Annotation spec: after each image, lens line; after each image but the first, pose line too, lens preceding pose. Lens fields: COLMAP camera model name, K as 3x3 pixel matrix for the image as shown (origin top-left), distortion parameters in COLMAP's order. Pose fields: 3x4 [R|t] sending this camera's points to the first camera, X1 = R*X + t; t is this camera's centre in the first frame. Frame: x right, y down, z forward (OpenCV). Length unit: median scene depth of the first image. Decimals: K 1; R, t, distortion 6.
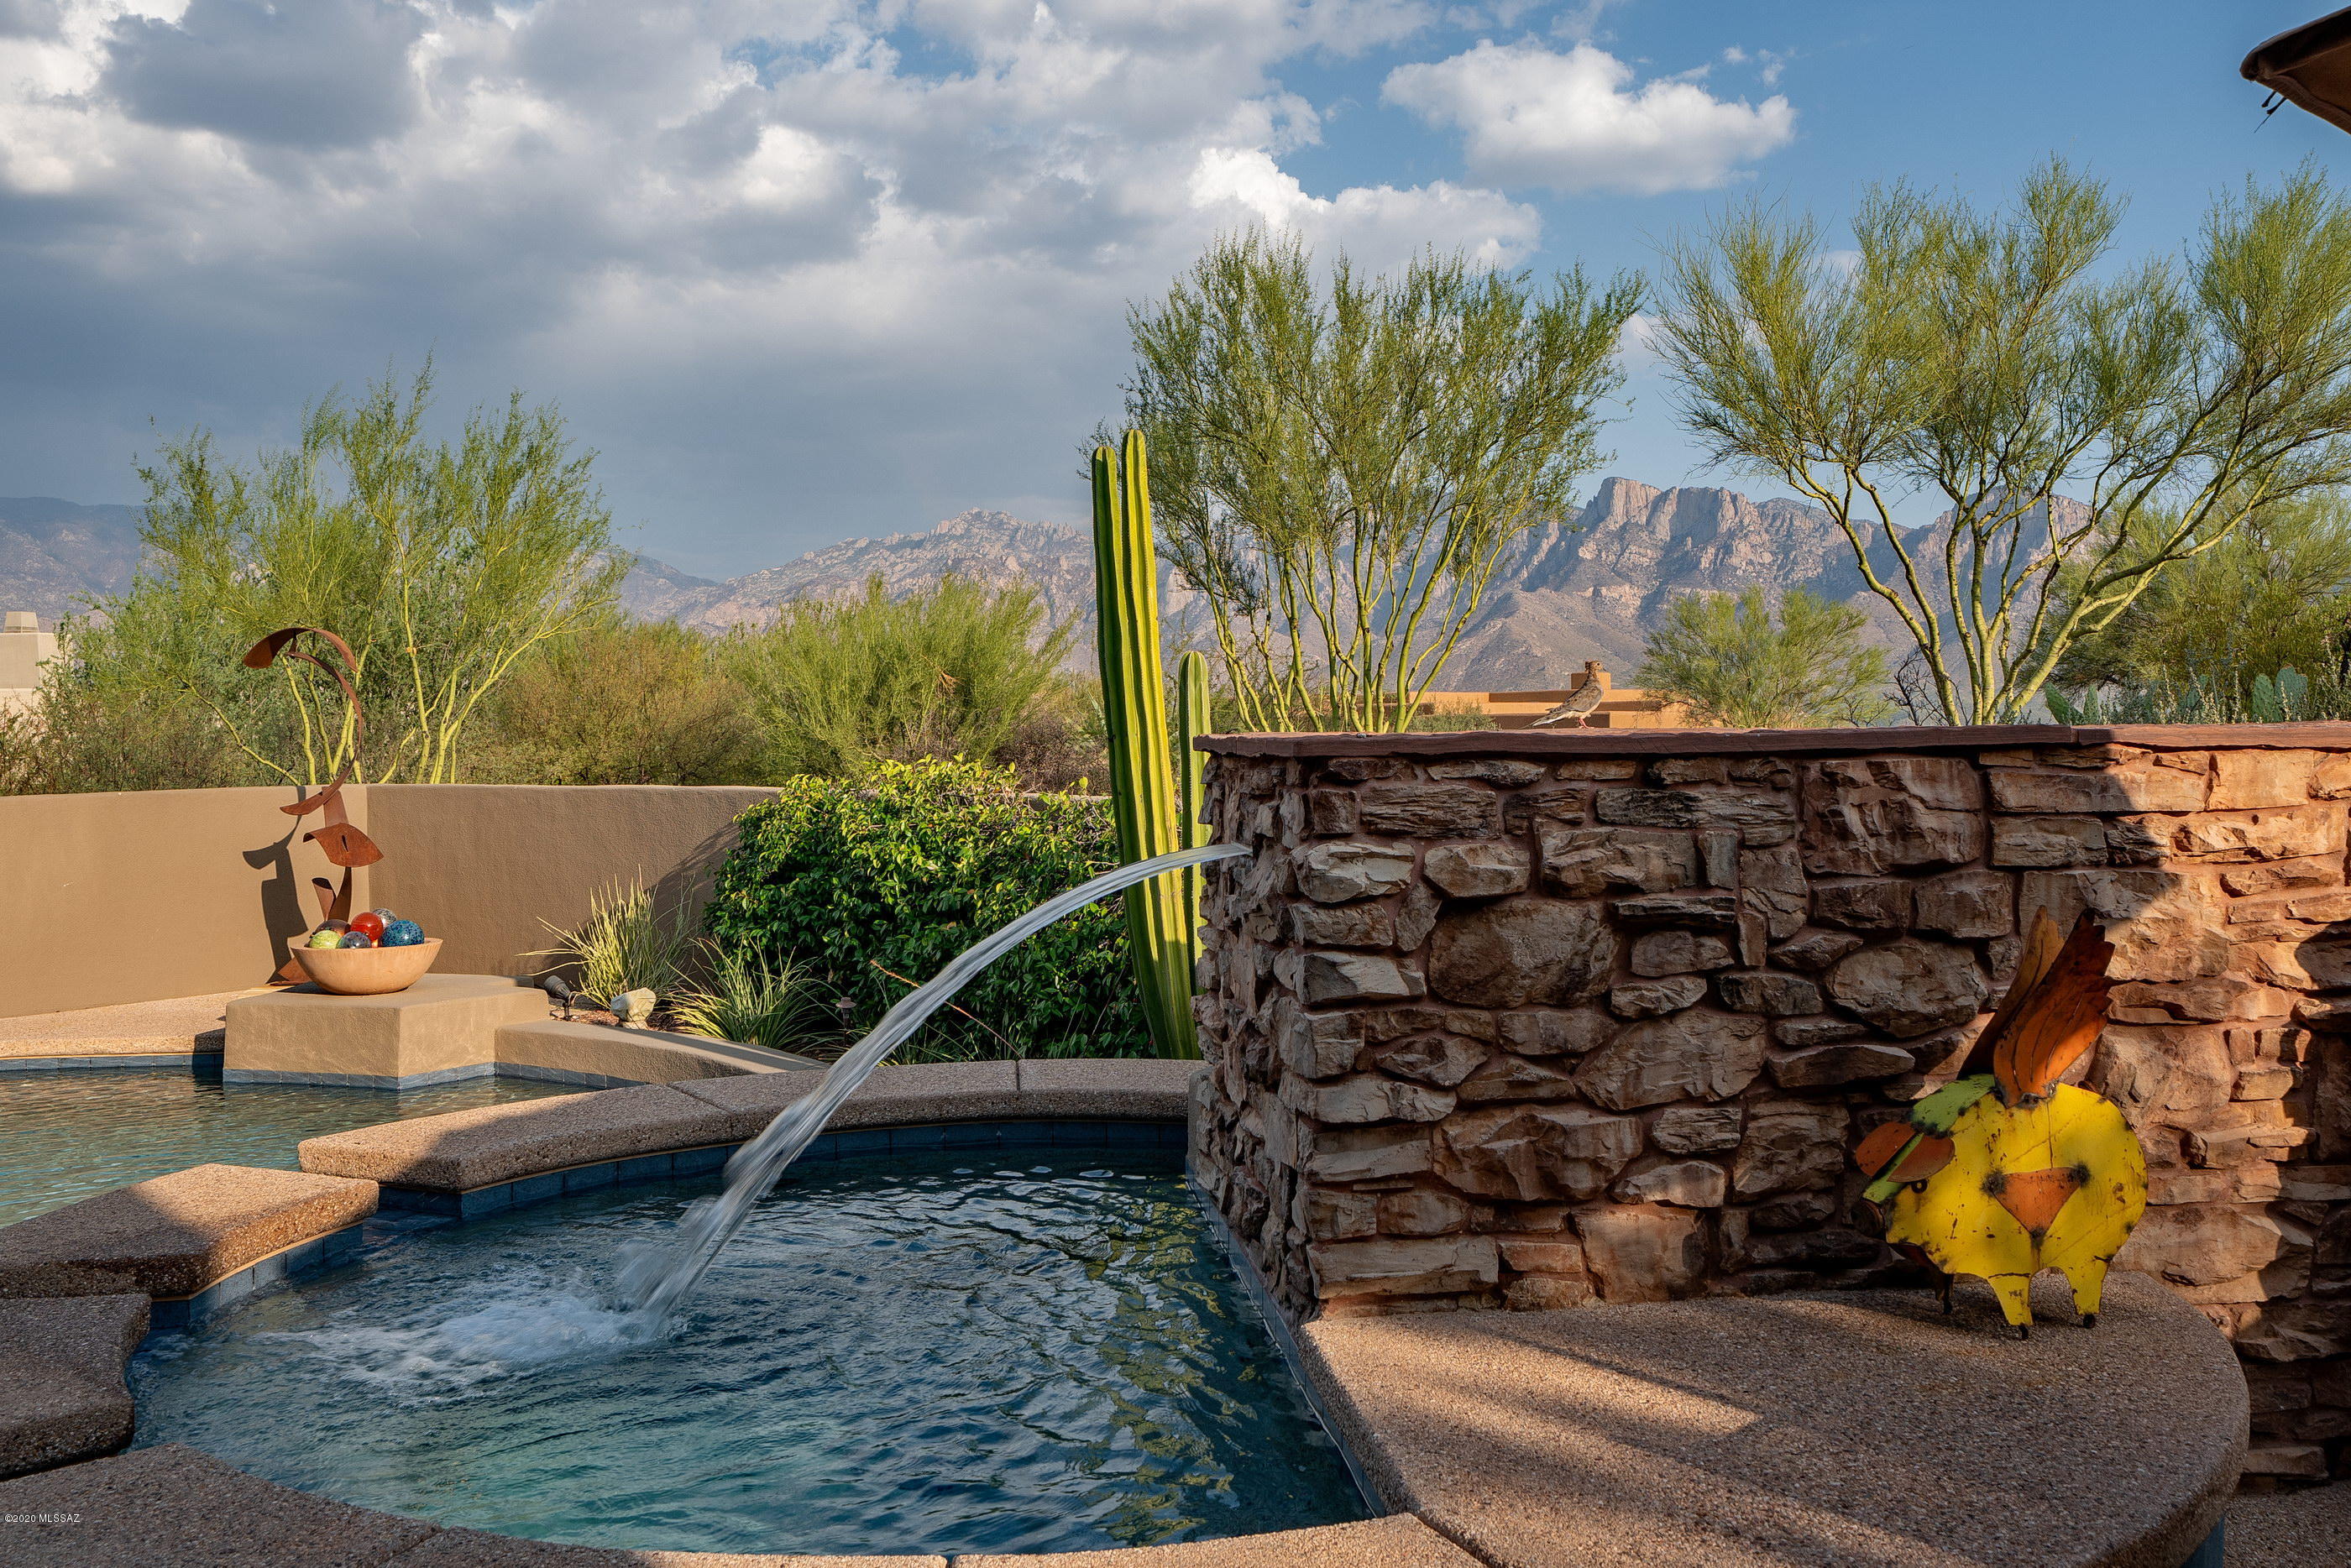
lens RADIAL K [[2067.5, 0, 1177.0], [0, 2067.5, 774.3], [0, 0, 1]] dist [-0.011375, 0.008325]
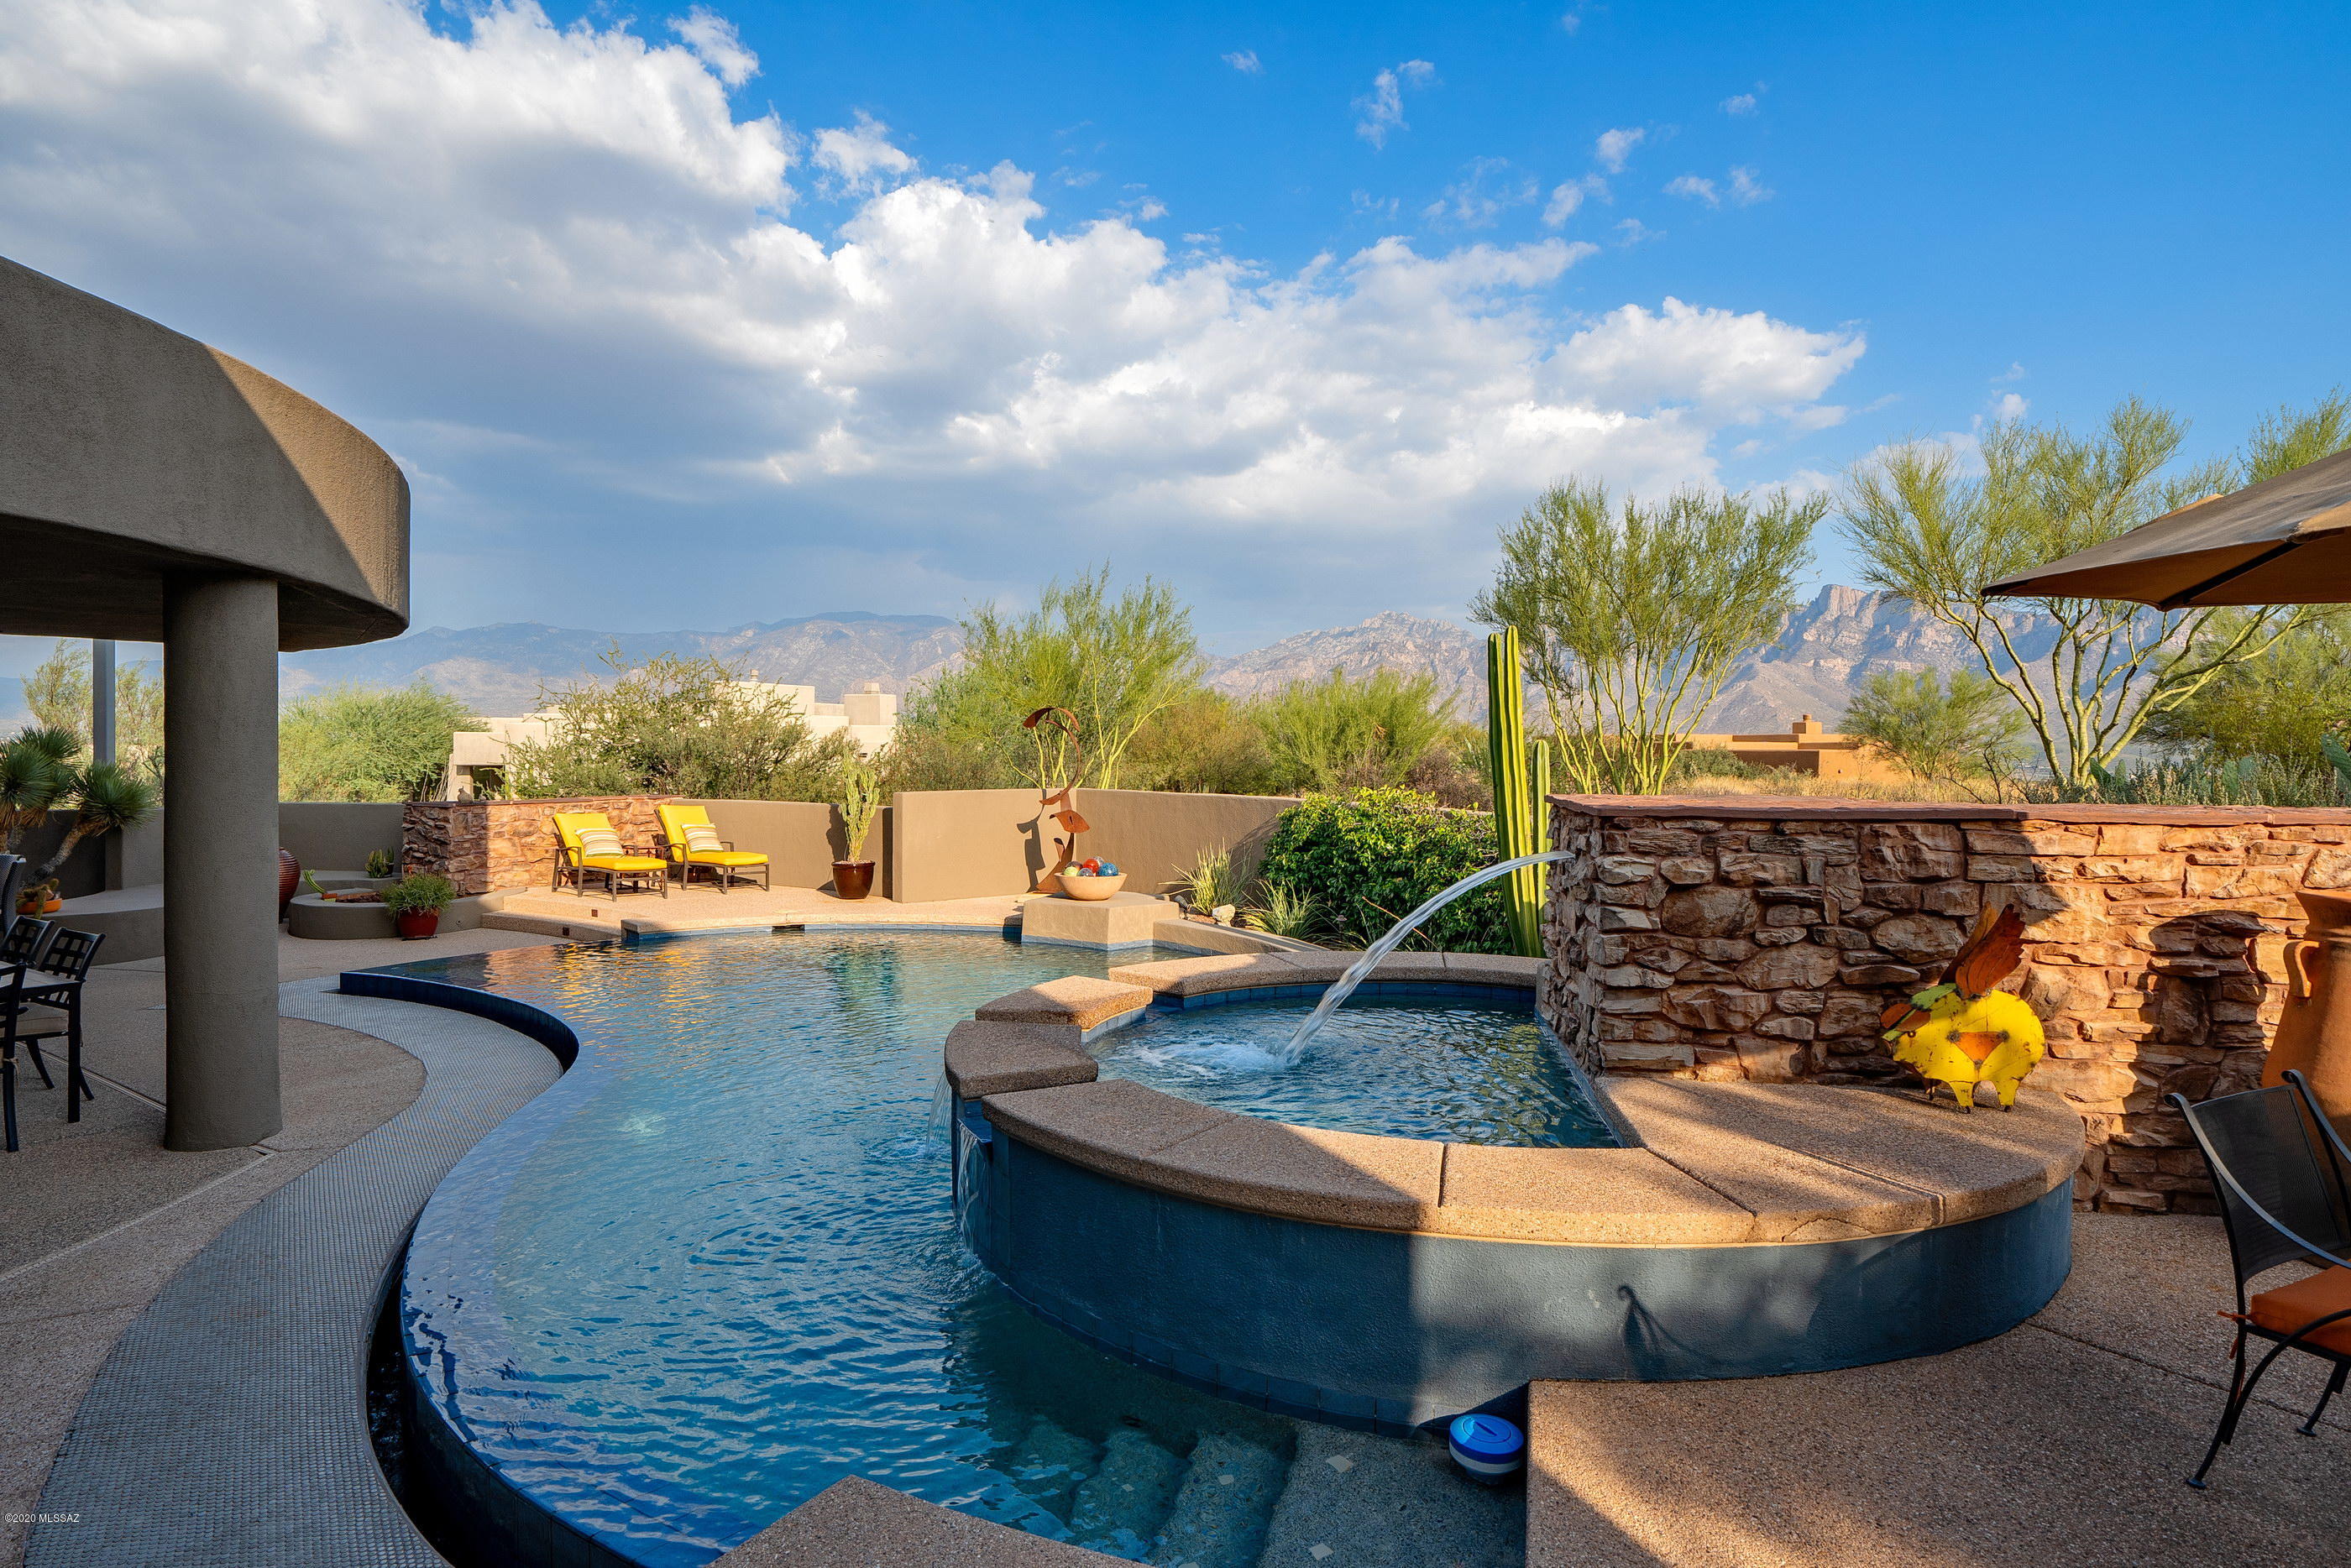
lens RADIAL K [[1288.1, 0, 1131.2], [0, 1288.1, 741.9], [0, 0, 1]] dist [-0.022239, 0.004900]
pose [[0.957852, 0.015441, -0.286846, -0.009042], [-0.023148, 0.999456, -0.023494, -0.015142], [0.286327, 0.029144, 0.957689, -0.152531]]
